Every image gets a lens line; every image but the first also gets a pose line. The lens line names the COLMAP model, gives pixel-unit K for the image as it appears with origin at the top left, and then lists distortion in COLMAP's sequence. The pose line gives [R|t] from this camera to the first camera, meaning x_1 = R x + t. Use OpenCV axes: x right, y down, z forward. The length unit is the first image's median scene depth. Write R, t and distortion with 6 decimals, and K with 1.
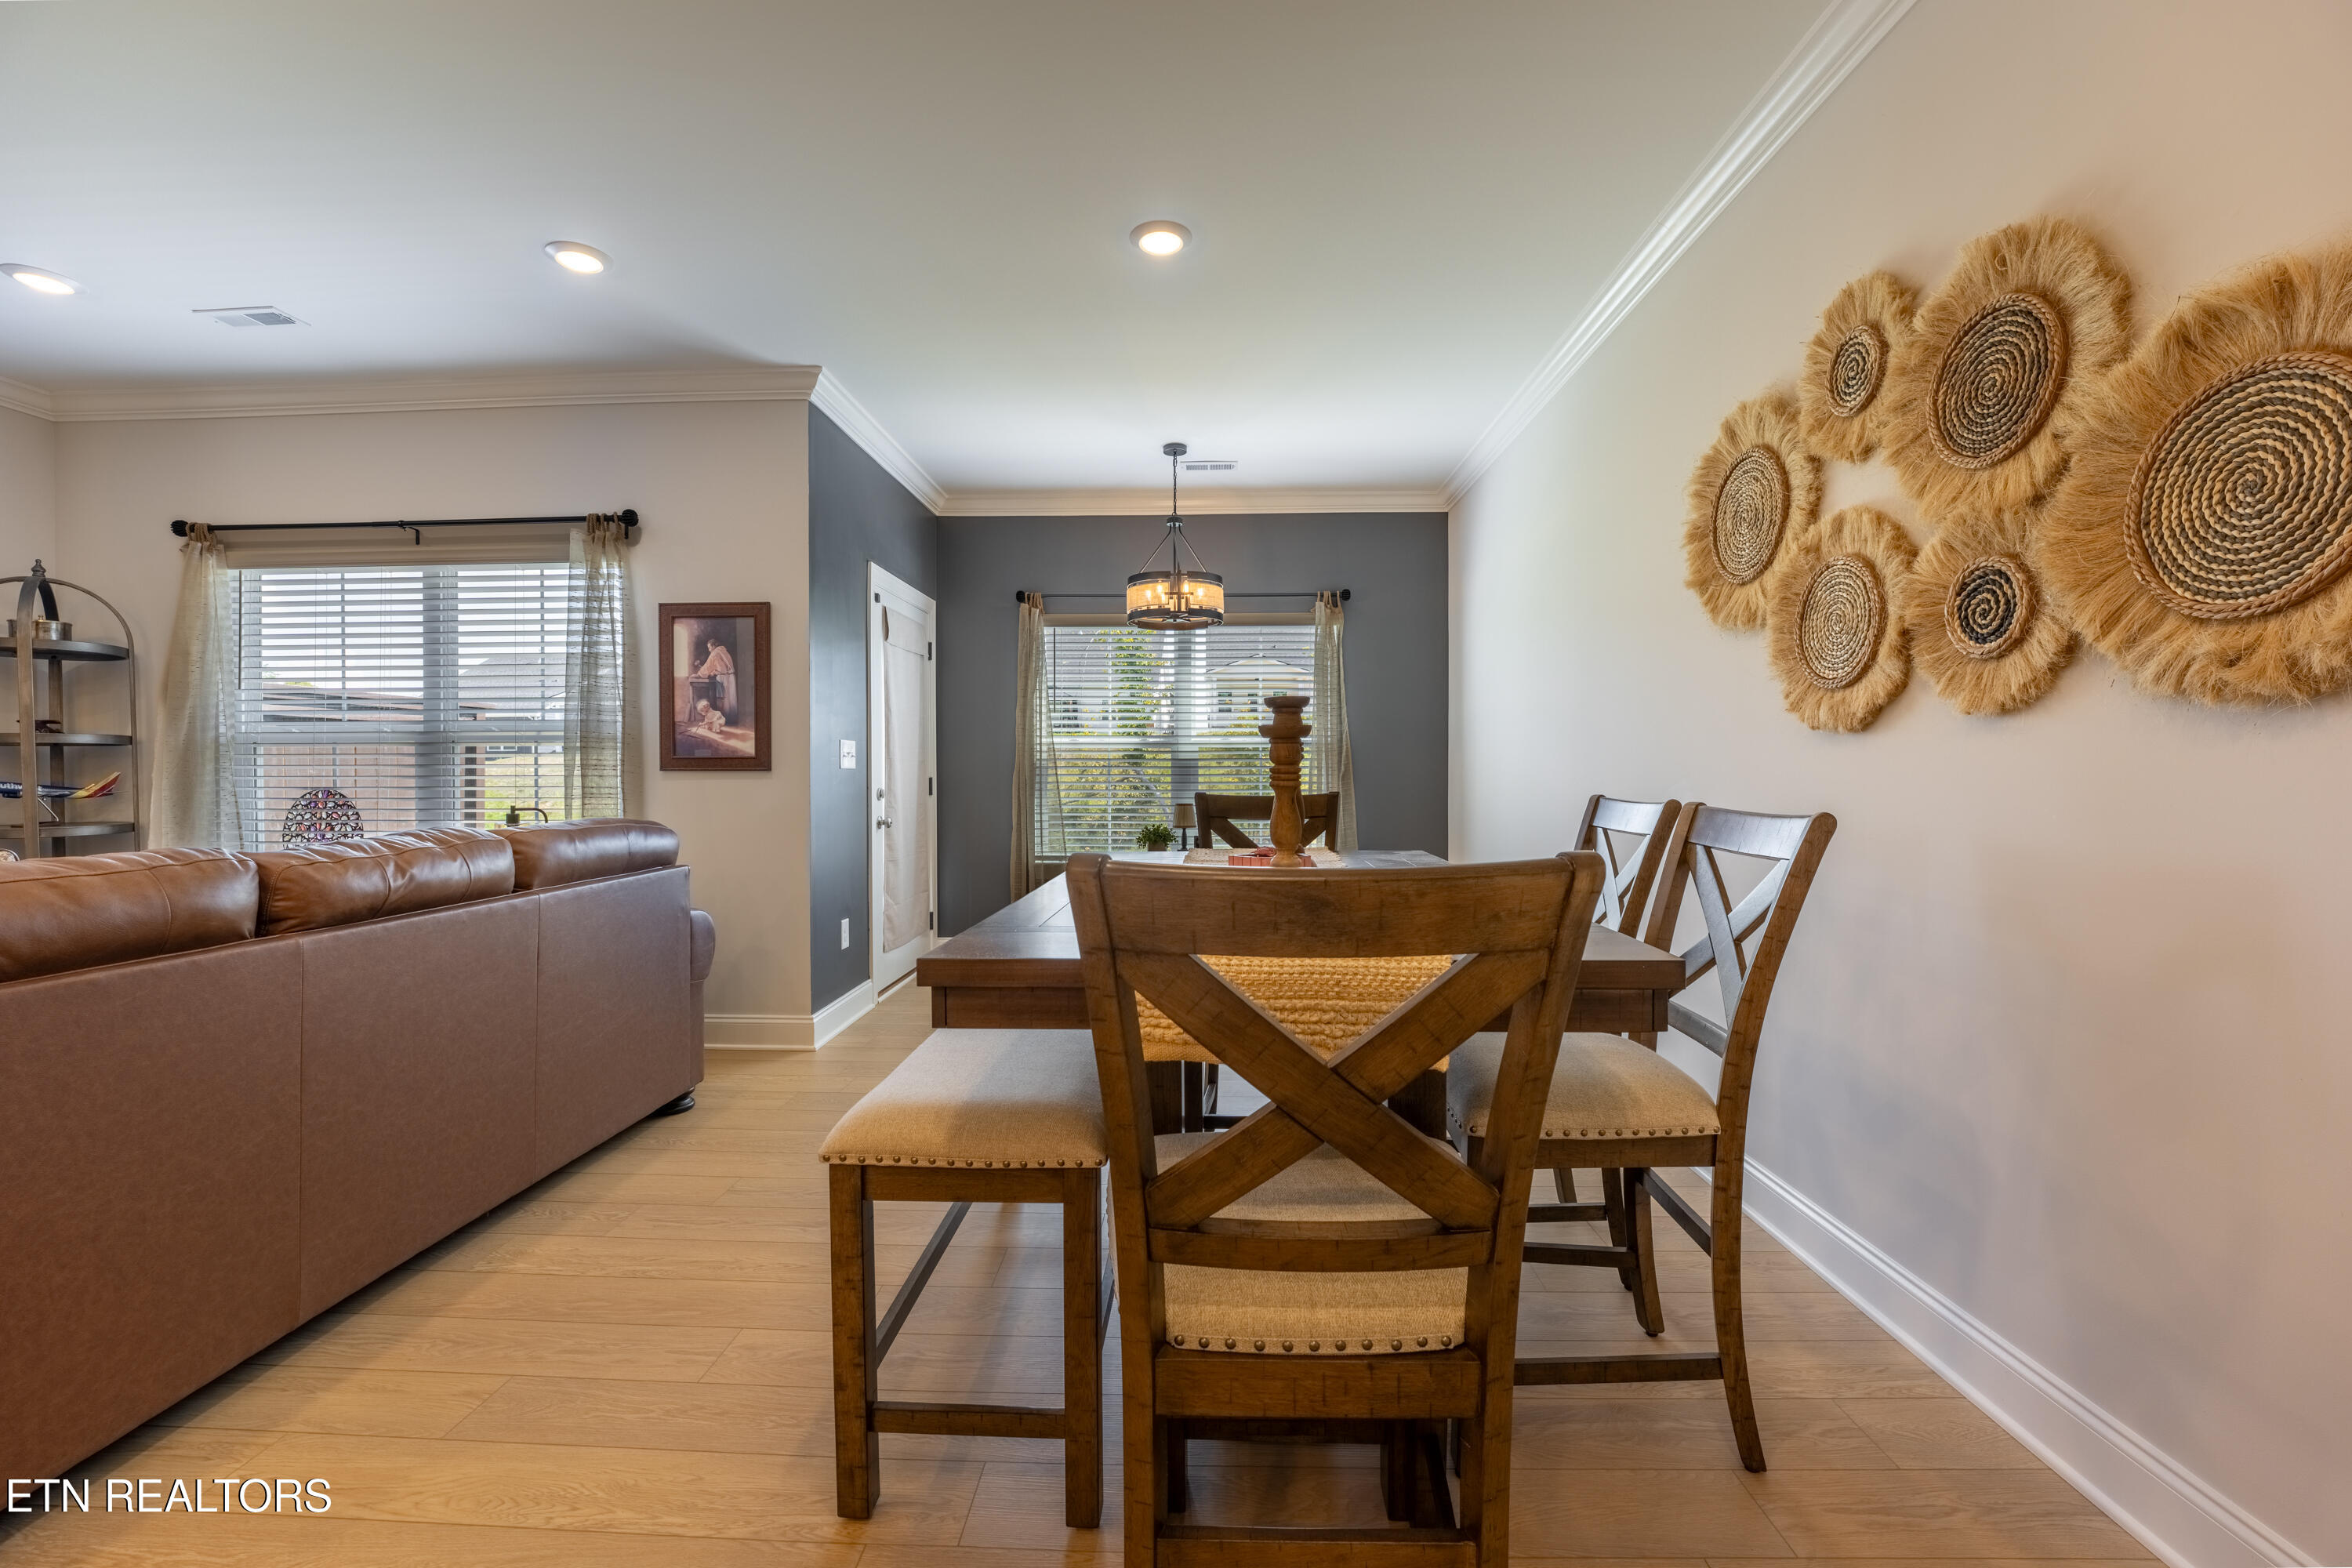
lens RADIAL K [[946.3, 0, 1173.5], [0, 946.3, 779.8], [0, 0, 1]] dist [-0.024850, 0.000552]
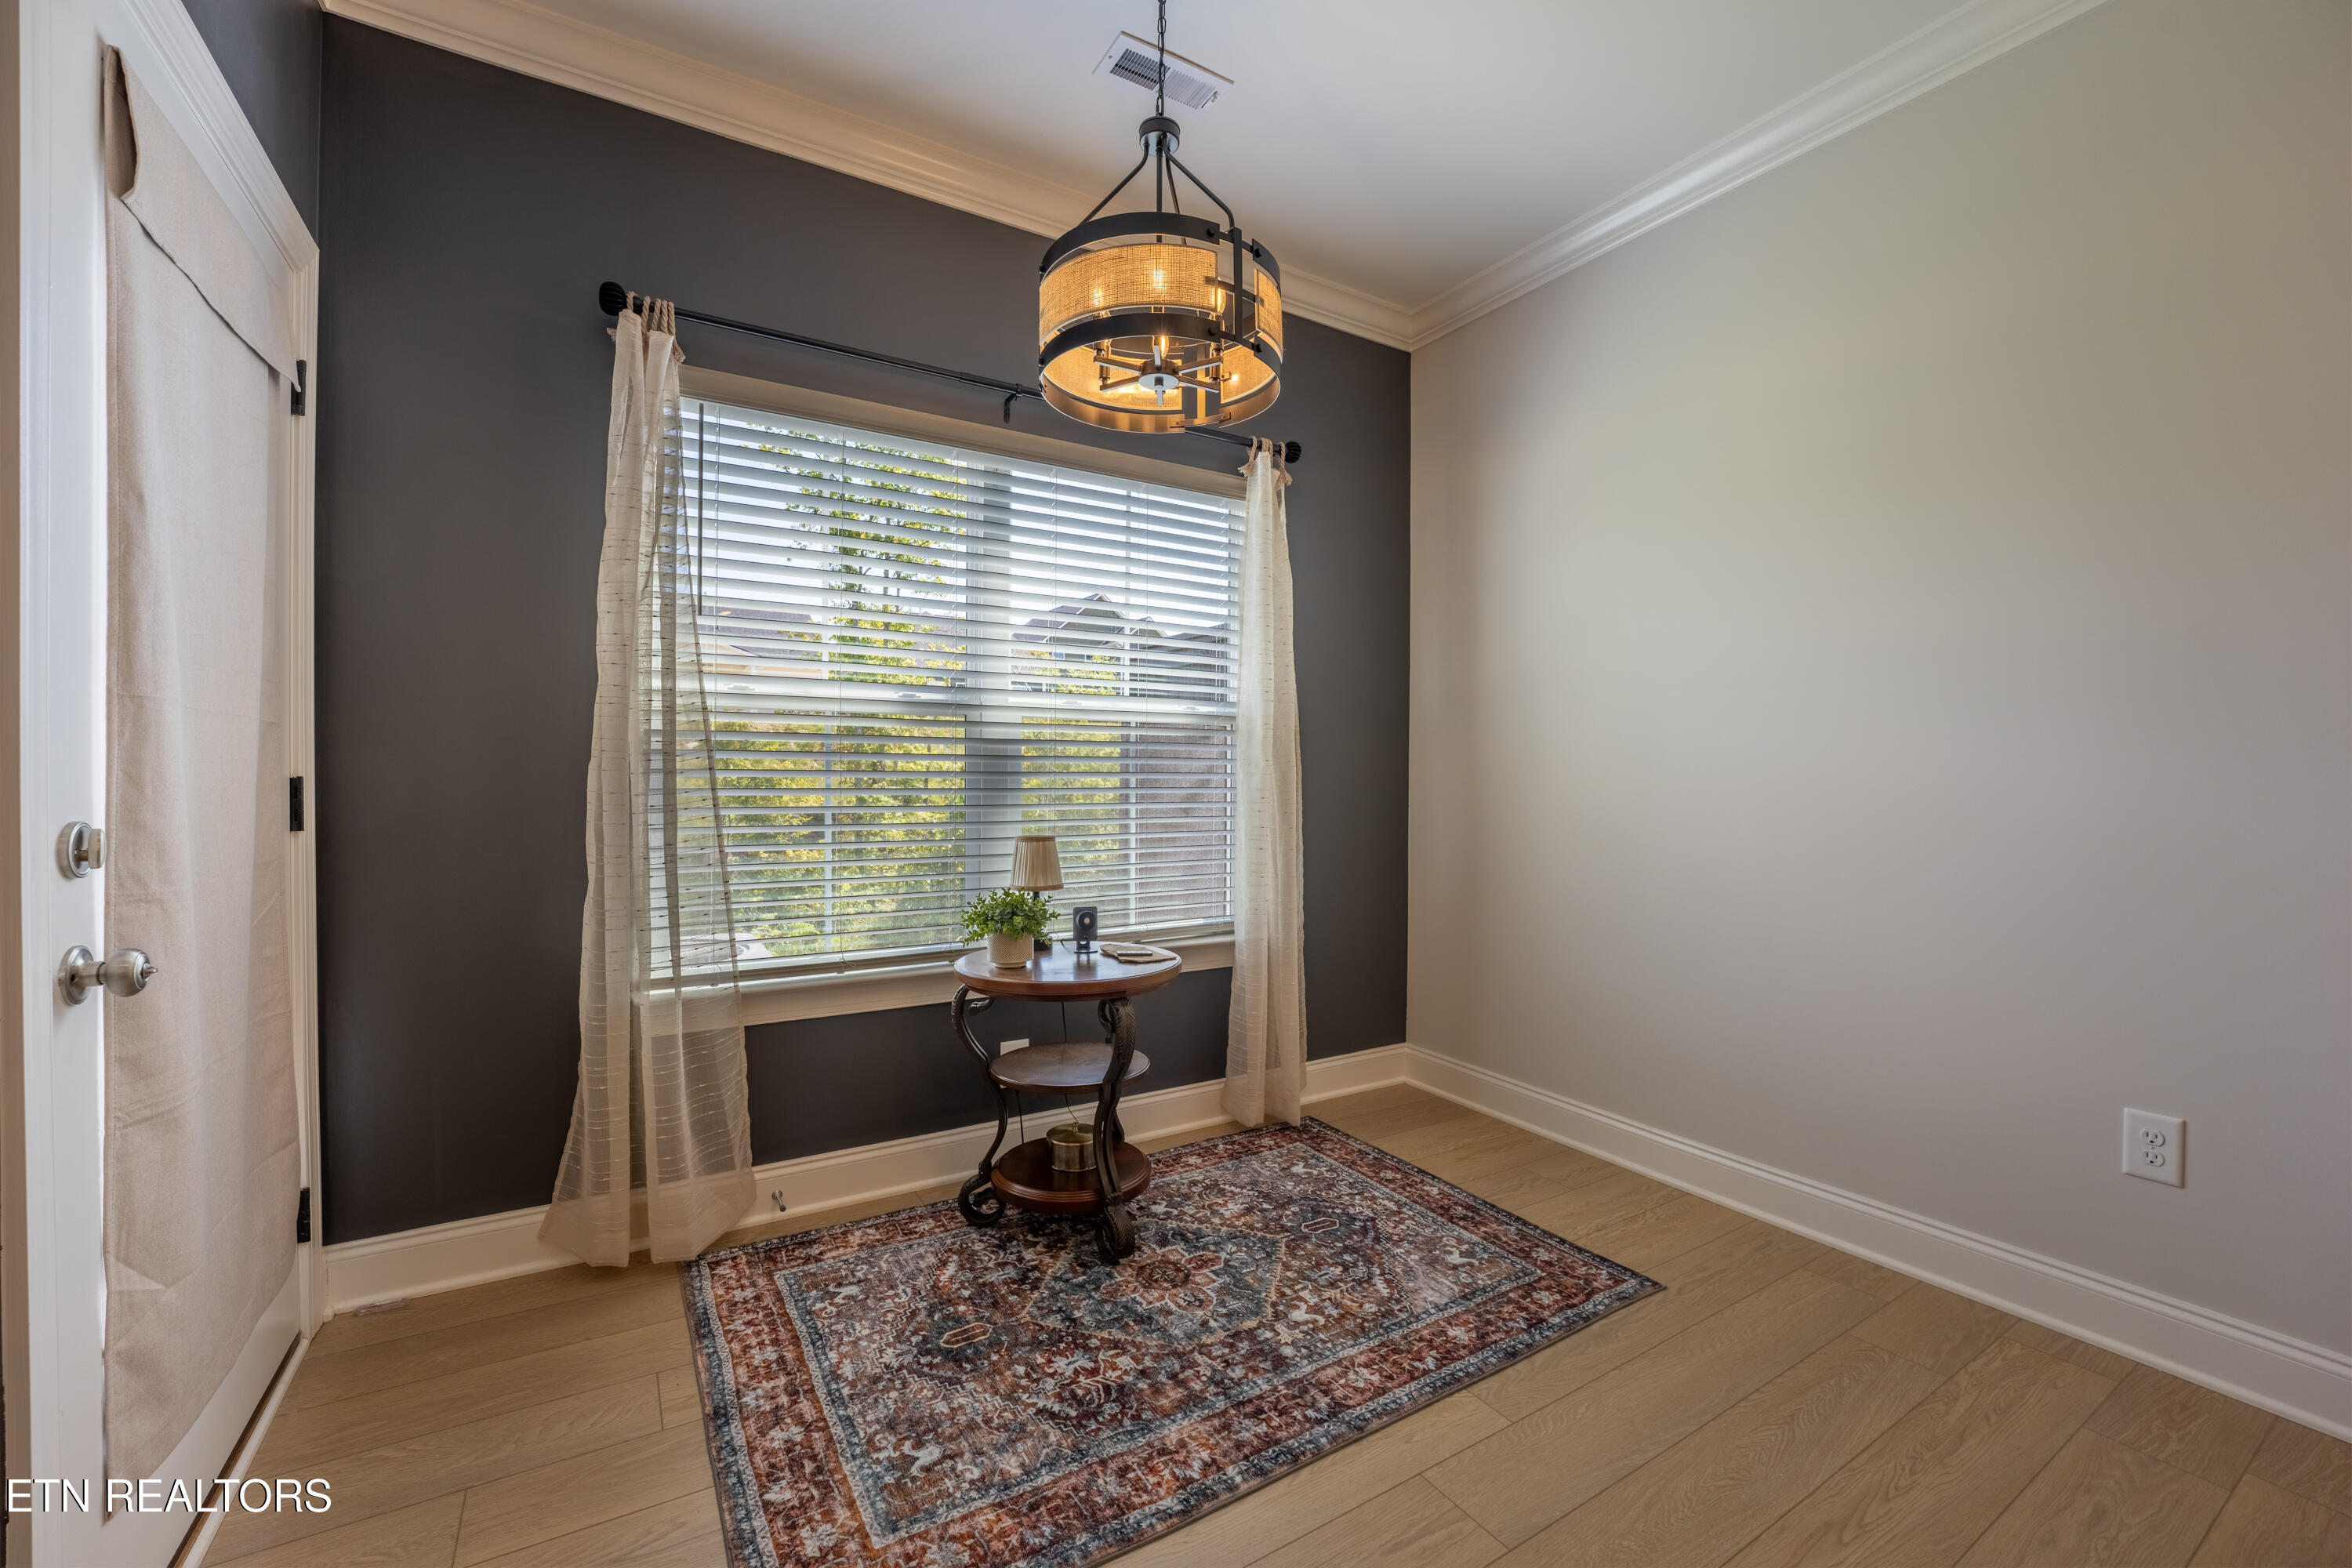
lens RADIAL K [[946.3, 0, 1173.5], [0, 946.3, 779.8], [0, 0, 1]] dist [-0.024850, 0.000552]
pose [[0.837454, 0.005073, 0.546484, -0.181917], [-0.006594, 0.999978, 0.000822, -0.003045], [-0.546467, -0.004292, 0.837469, 0.582155]]
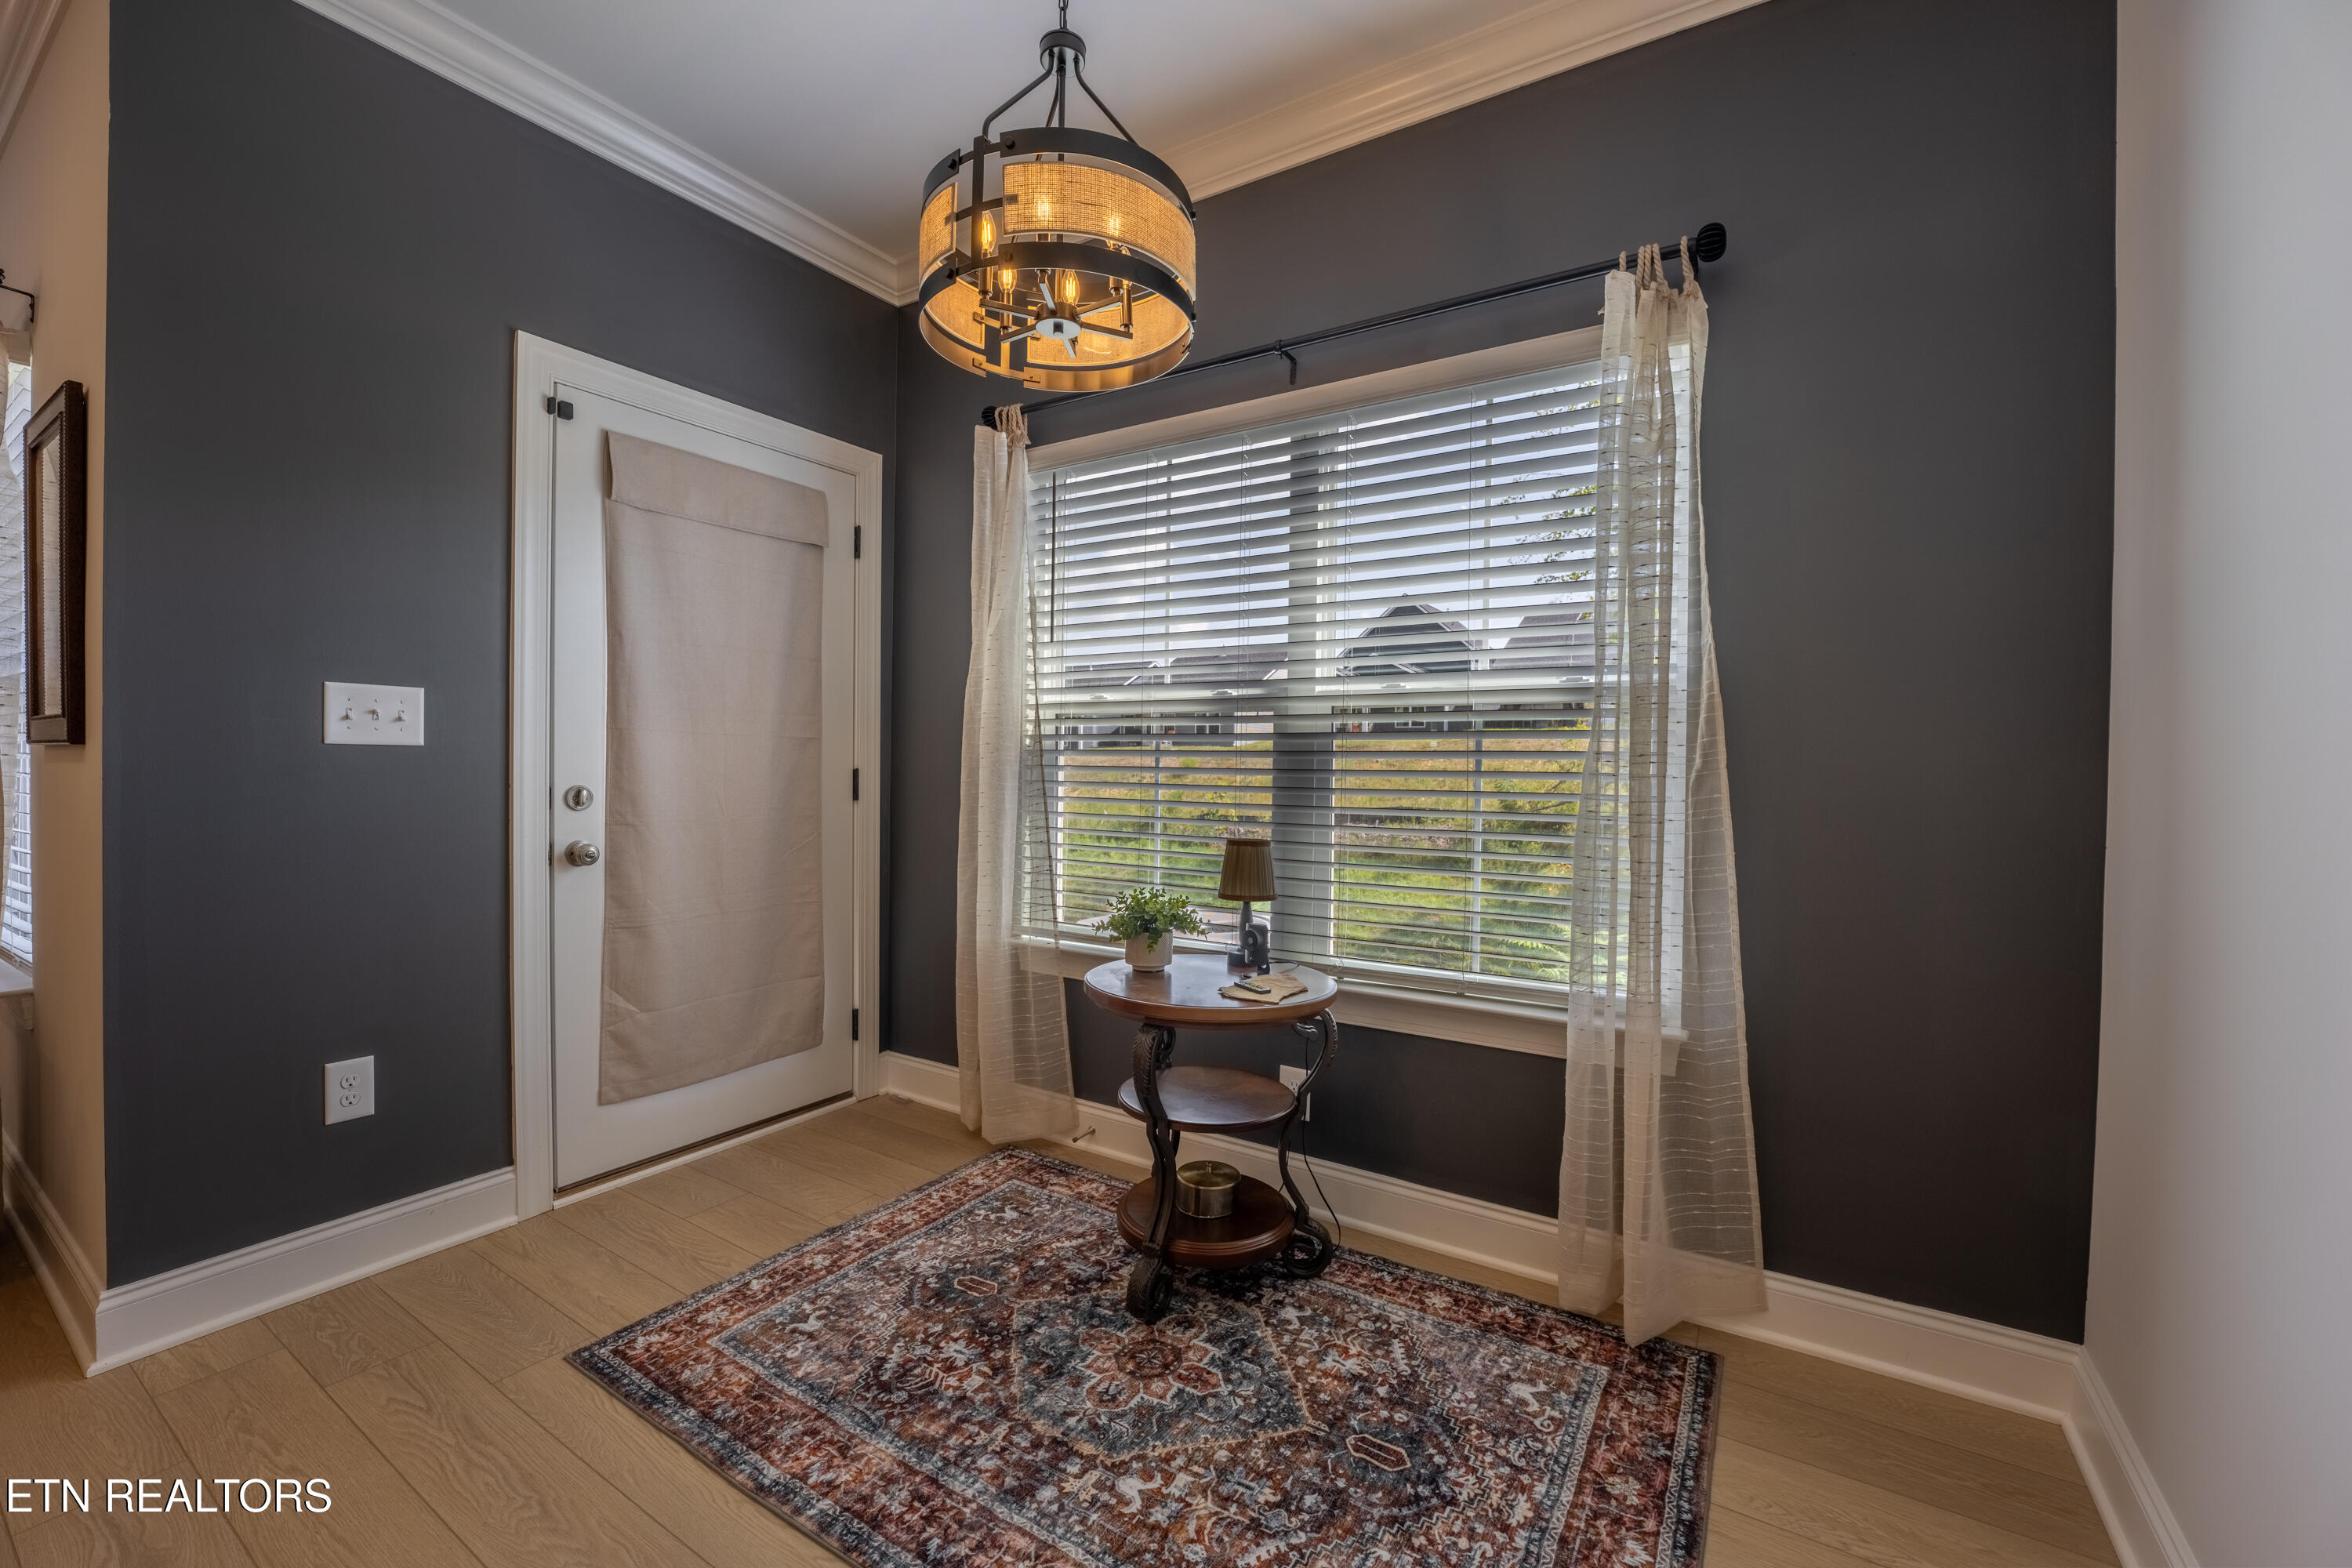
lens RADIAL K [[946.3, 0, 1173.5], [0, 946.3, 779.8], [0, 0, 1]] dist [-0.024850, 0.000552]
pose [[0.861698, 0.023146, -0.506893, 0.193396], [-0.018312, 0.999727, 0.014519, -0.006735], [0.507090, -0.003229, 0.861887, 0.628970]]
